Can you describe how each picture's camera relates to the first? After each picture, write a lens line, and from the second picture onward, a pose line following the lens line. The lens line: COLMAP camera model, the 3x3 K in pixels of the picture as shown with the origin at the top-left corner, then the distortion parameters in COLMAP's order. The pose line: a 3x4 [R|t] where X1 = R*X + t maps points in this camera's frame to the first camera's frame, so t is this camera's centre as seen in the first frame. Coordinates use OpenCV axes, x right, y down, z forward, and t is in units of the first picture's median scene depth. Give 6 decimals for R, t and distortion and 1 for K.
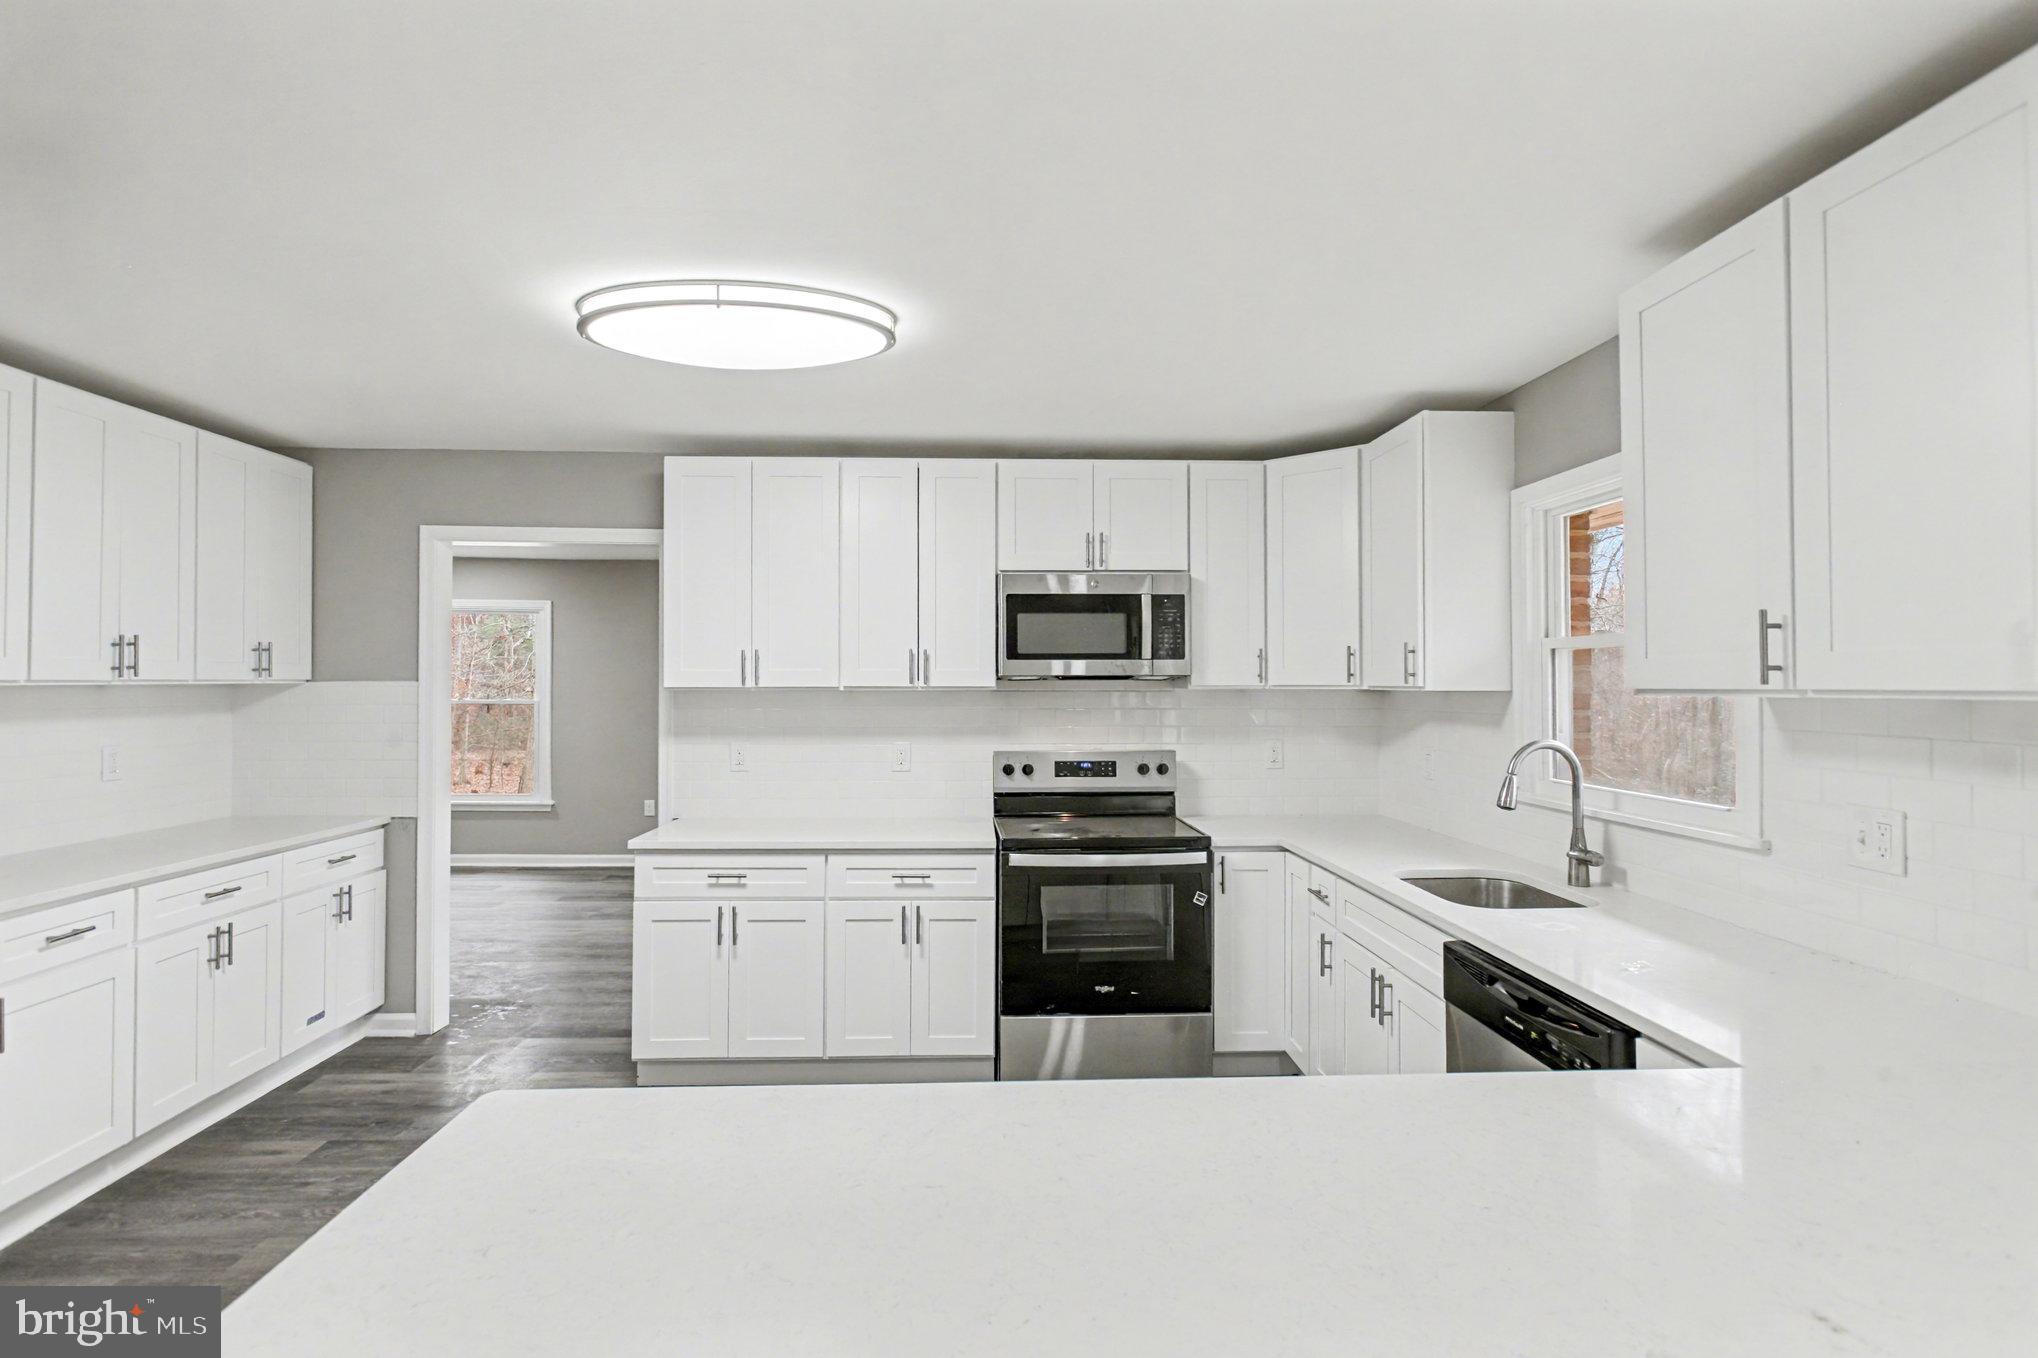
lens RADIAL K [[986.4, 0, 1017.9], [0, 986.4, 670.8], [0, 0, 1]] dist [-0.001851, 0.001515]
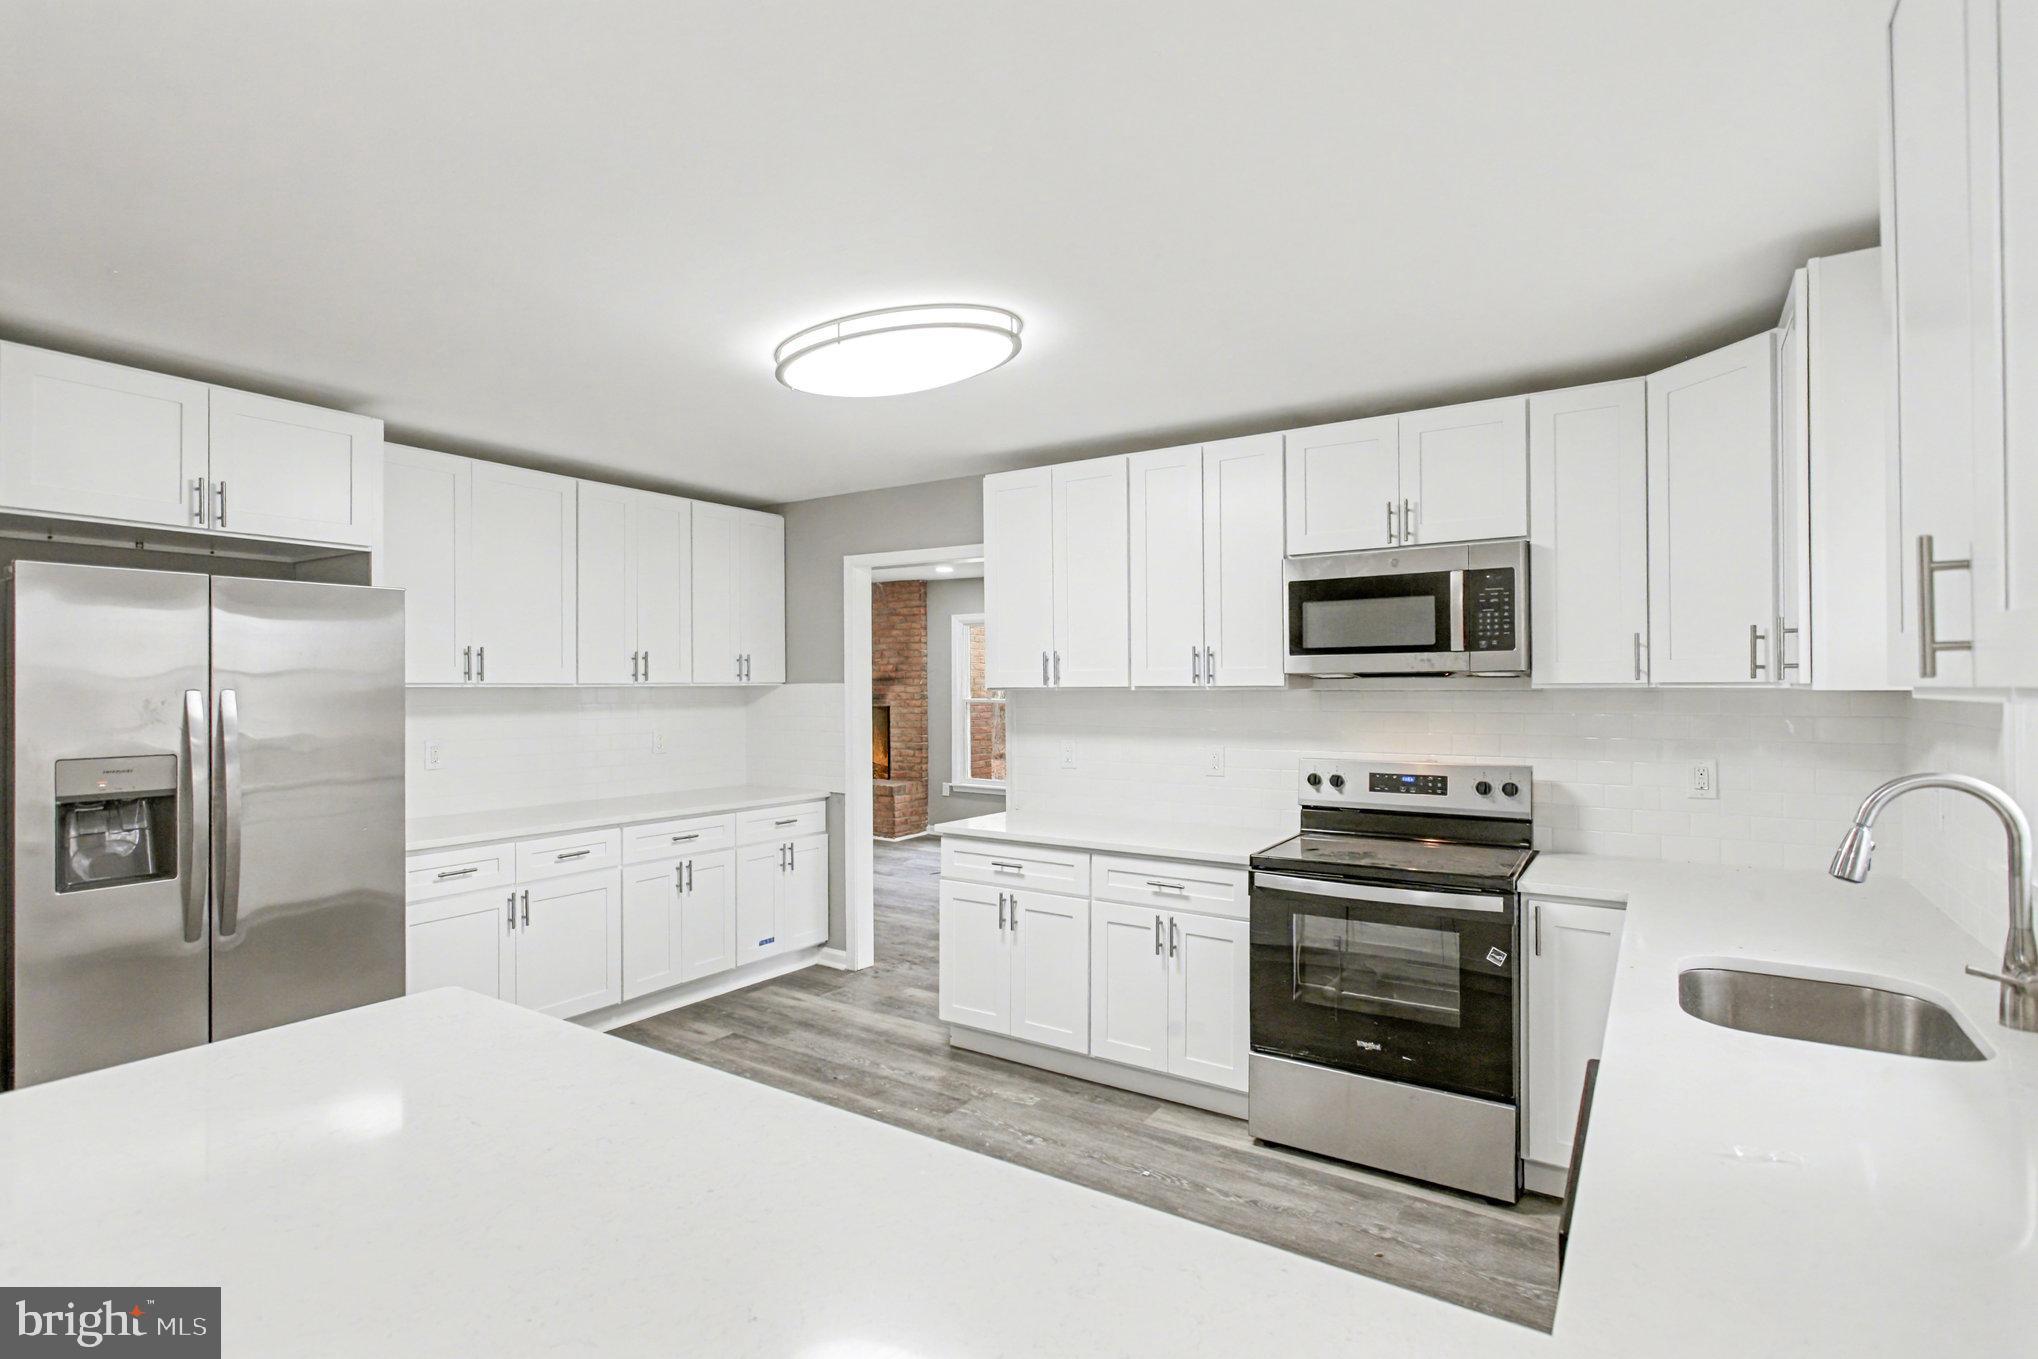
lens RADIAL K [[997.4, 0, 1014.8], [0, 997.4, 687.0], [0, 0, 1]] dist [-0.001720, 0.000465]
pose [[0.805074, -0.002673, -0.593168, 0.322594], [0.012024, 0.999858, 0.011814, 0.003325], [0.593052, -0.016644, 0.804992, 0.131212]]
